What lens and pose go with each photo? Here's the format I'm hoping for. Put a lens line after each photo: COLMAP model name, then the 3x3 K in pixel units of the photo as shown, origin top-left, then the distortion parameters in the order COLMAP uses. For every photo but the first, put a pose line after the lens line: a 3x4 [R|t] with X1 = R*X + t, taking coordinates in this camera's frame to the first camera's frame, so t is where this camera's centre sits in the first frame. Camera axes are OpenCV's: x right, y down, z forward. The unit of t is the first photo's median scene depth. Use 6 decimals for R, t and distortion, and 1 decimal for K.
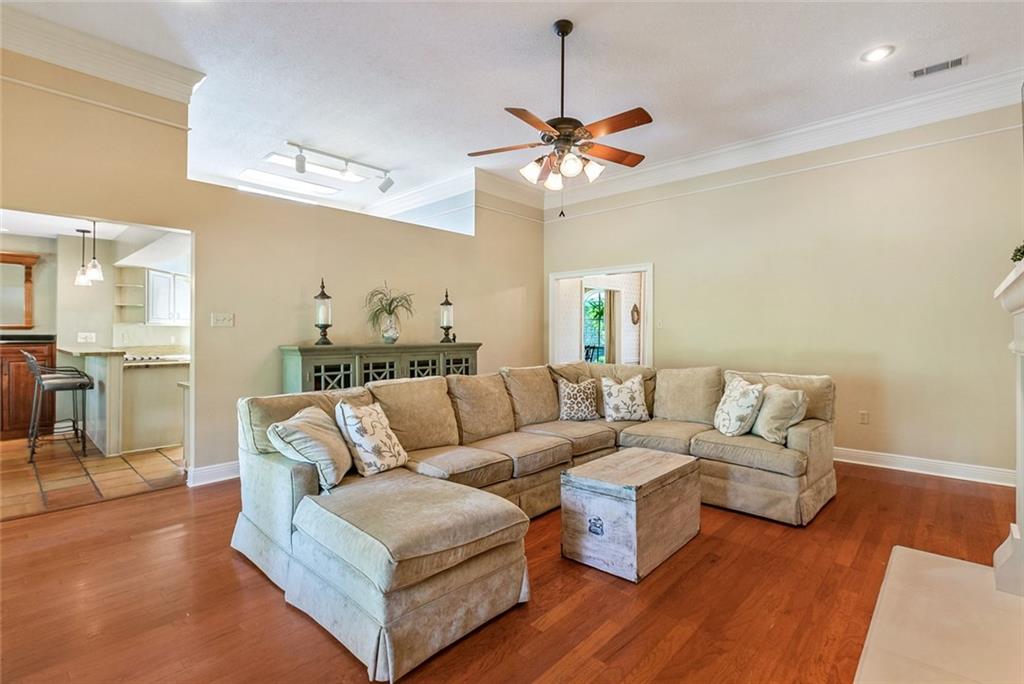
lens RADIAL K [[478.1, 0, 509.4], [0, 478.1, 339.1], [0, 0, 1]] dist [-0.003111, -0.000734]
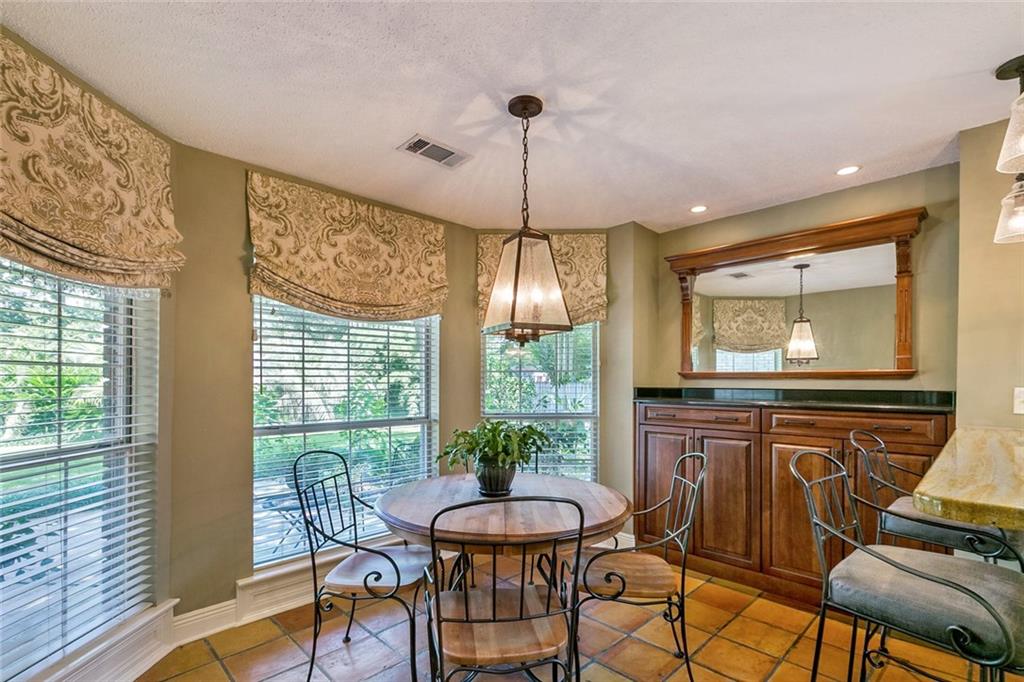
lens RADIAL K [[478.1, 0, 513.5], [0, 478.1, 375.8], [0, 0, 1]] dist [-0.003111, -0.000734]
pose [[-0.053566, -0.006223, -0.998545, -0.584398], [-0.010127, 0.999933, -0.005688, -0.018249], [0.998513, 0.009807, -0.053625, 0.713717]]
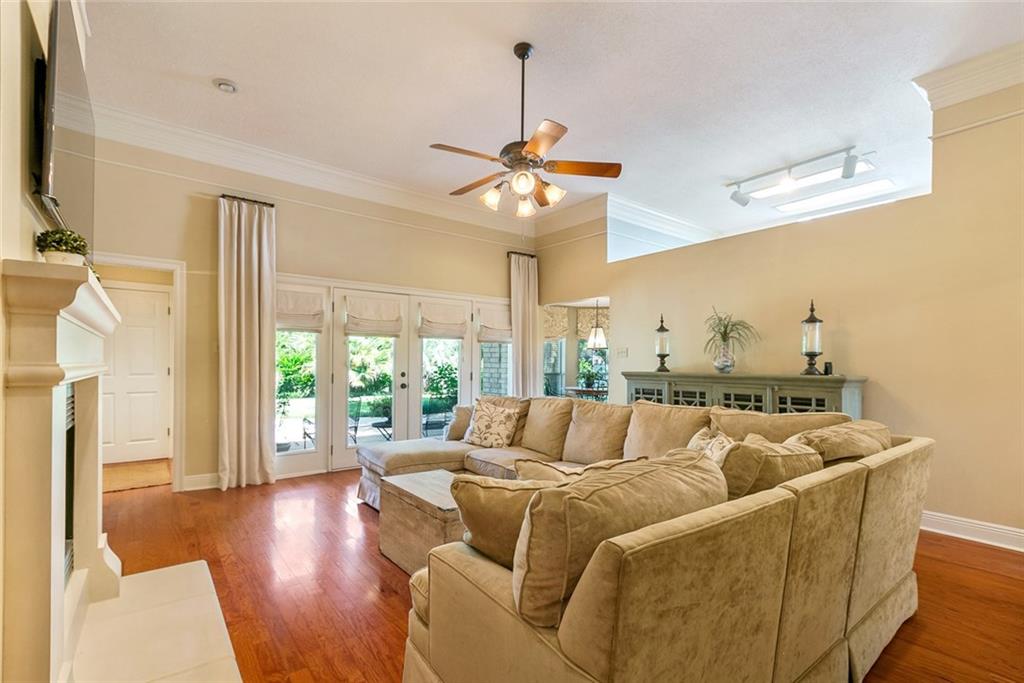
lens RADIAL K [[478.1, 0, 511.2], [0, 478.1, 351.3], [0, 0, 1]] dist [-0.003111, -0.000734]
pose [[-0.171332, -0.022459, -0.984957, 0.667917], [-0.015338, 0.999680, -0.020127, -0.006953], [0.985094, 0.011659, -0.171621, 0.696257]]
